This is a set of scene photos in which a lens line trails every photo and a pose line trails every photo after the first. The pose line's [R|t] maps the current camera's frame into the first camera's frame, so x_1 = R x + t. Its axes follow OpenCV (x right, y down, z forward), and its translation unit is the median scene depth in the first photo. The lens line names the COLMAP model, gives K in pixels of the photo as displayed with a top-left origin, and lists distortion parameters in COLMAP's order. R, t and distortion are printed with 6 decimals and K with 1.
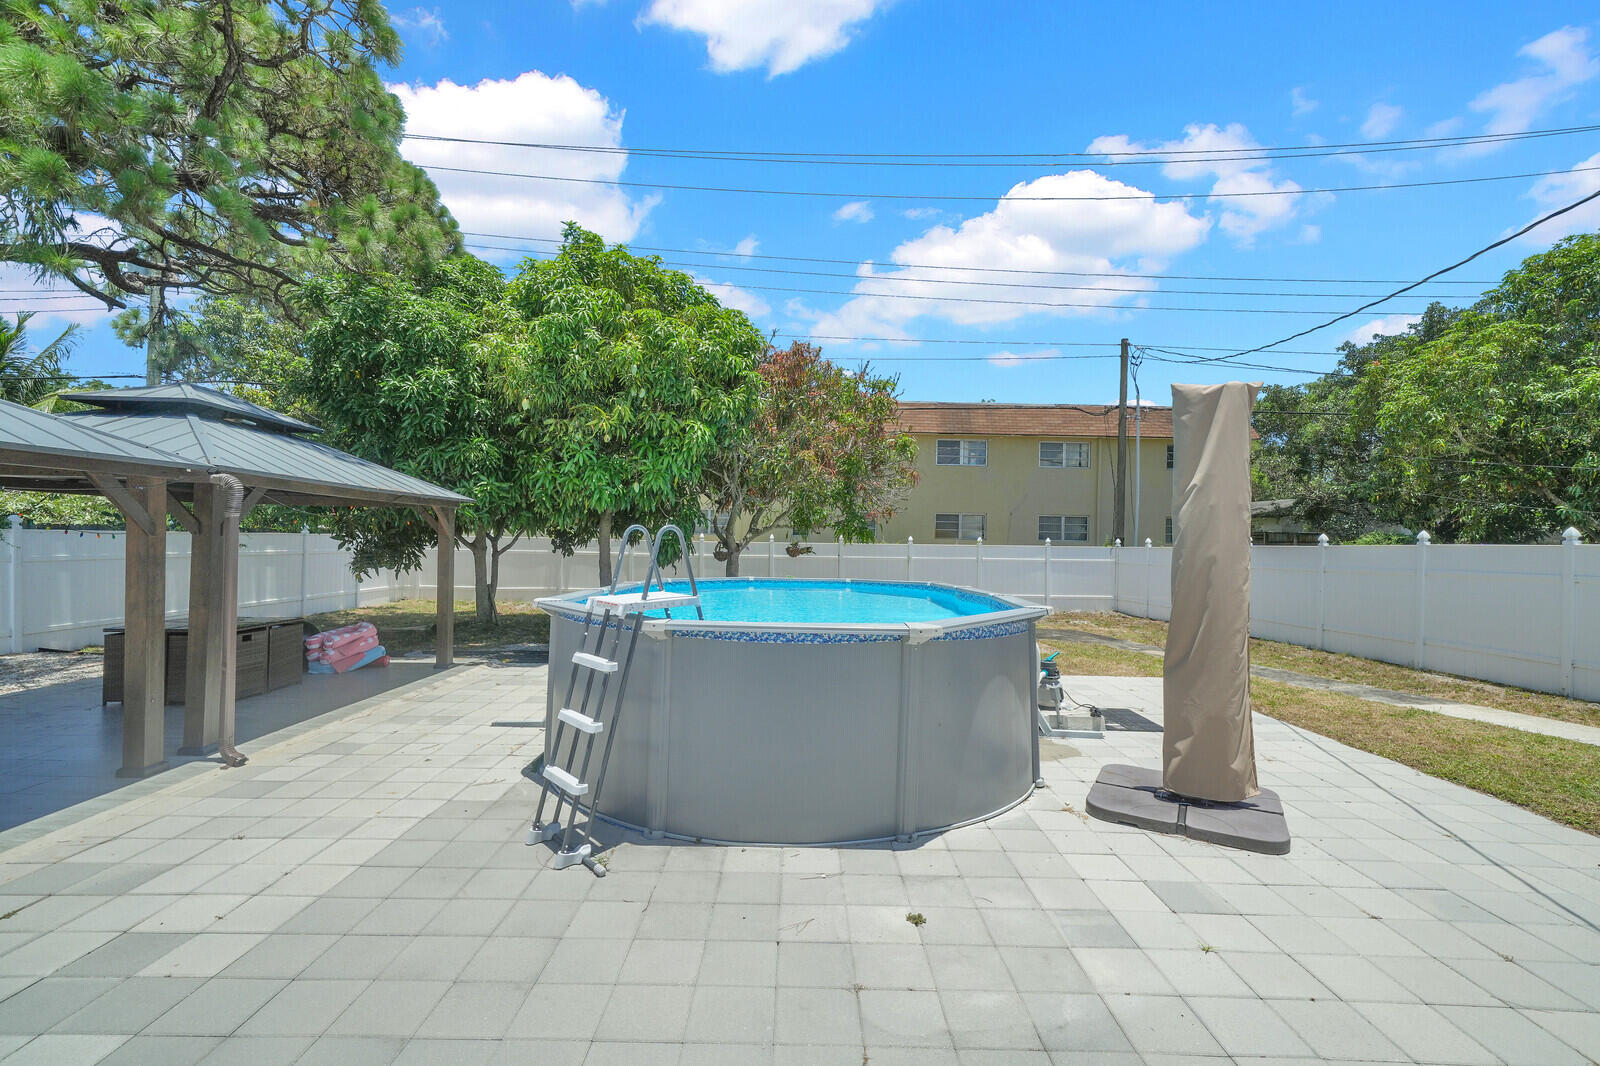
lens RADIAL K [[711.4, 0, 799.0], [0, 711.4, 539.4], [0, 0, 1]] dist [-0.000397, 0.007384]
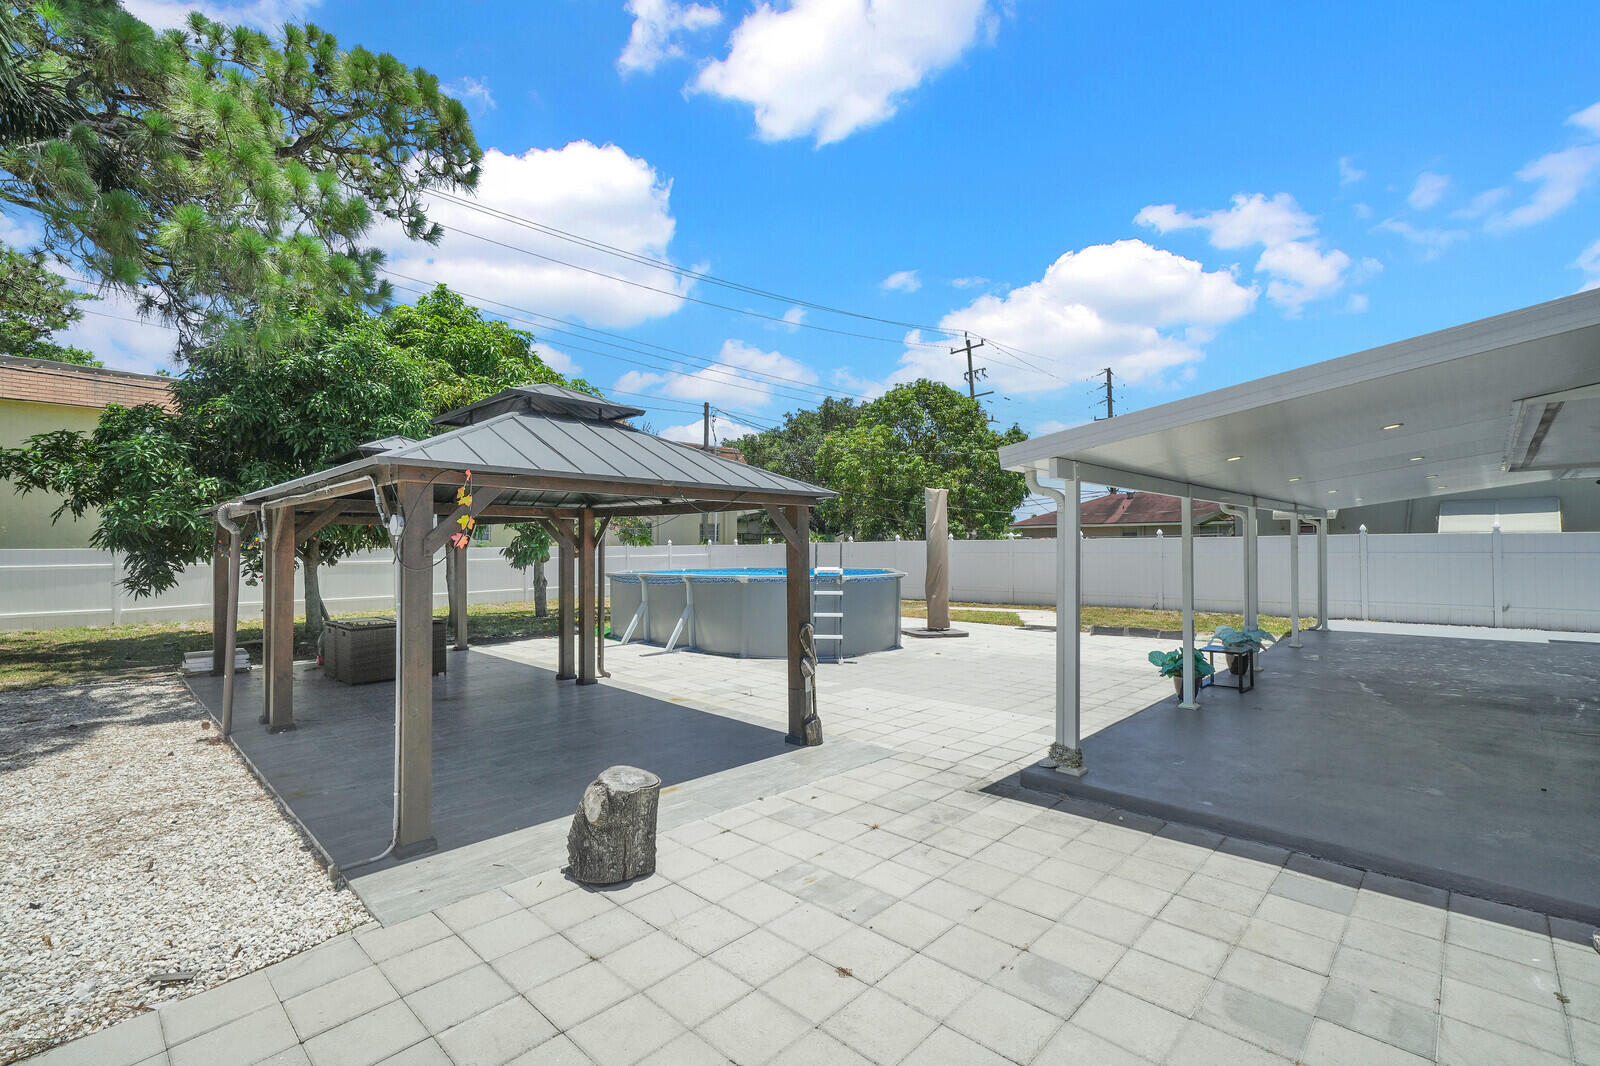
lens RADIAL K [[695.8, 0, 803.1], [0, 695.8, 534.3], [0, 0, 1]] dist [0.003349, 0.000583]
pose [[0.704972, -0.009039, 0.709178, -0.873799], [0.013798, 0.999904, -0.000971, -0.017068], [-0.709101, 0.010470, 0.705029, -0.299761]]
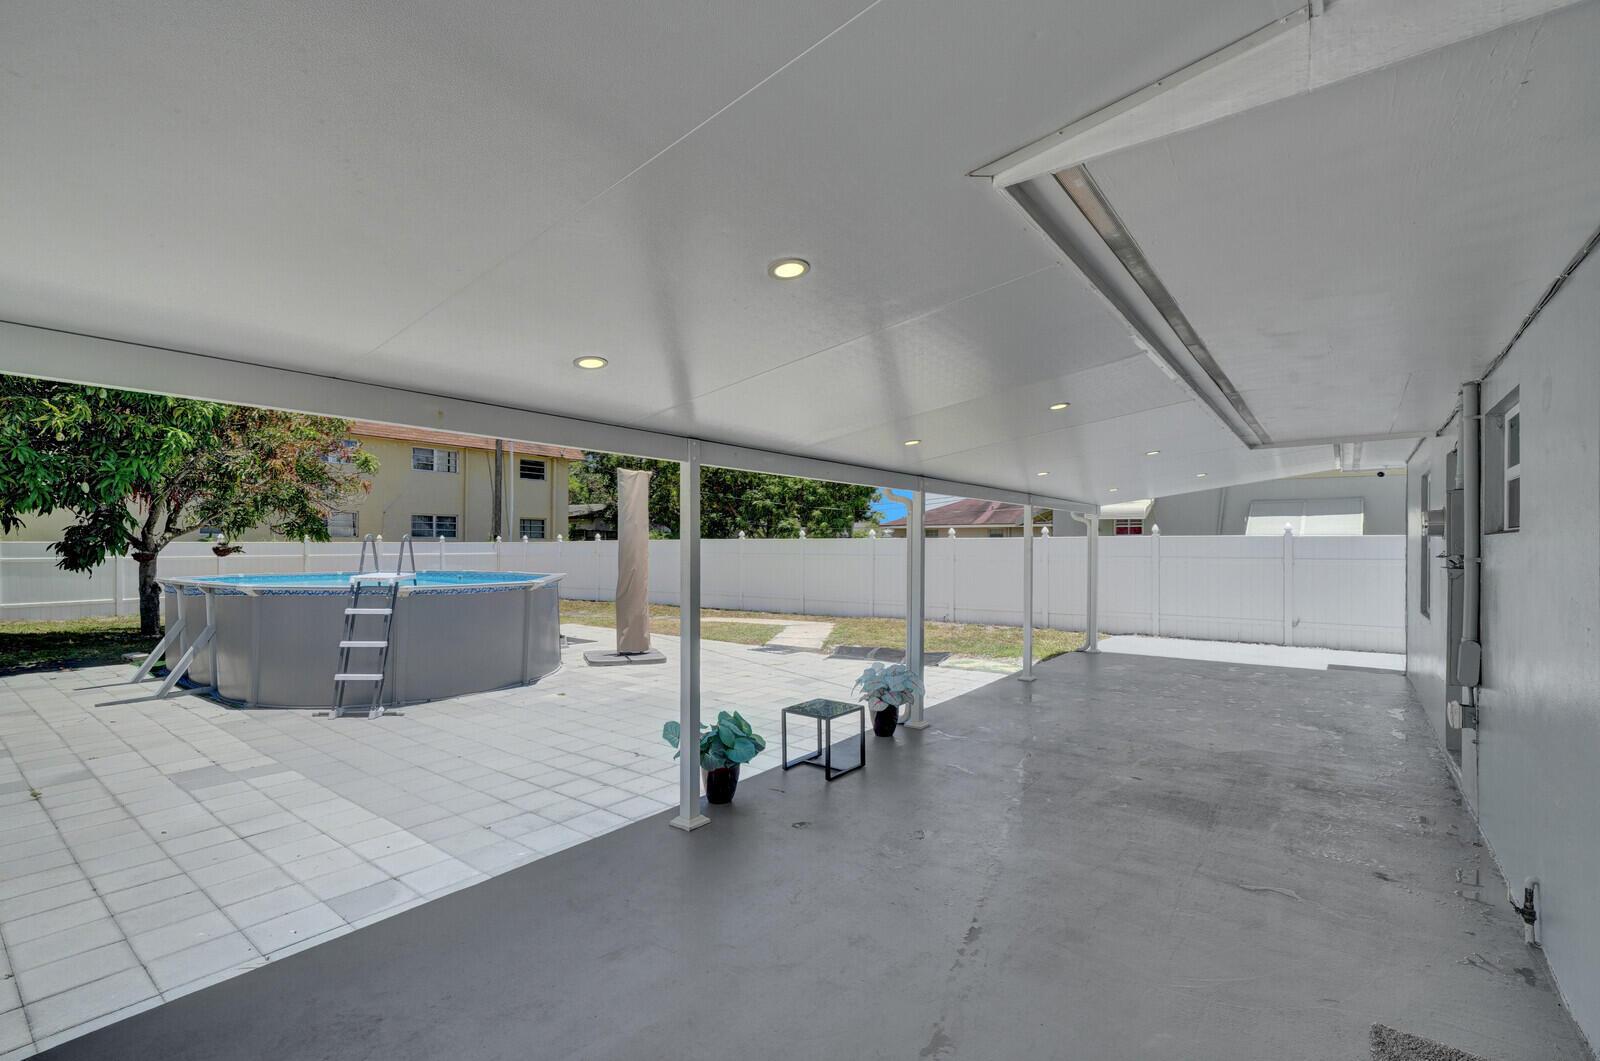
lens RADIAL K [[705.2, 0, 802.8], [0, 705.2, 539.4], [0, 0, 1]] dist [0.004476, 0.001018]
pose [[0.615041, -0.007936, 0.788455, -0.408460], [0.002383, 0.999963, 0.008206, -0.008026], [-0.788491, -0.003168, 0.615038, -0.381119]]
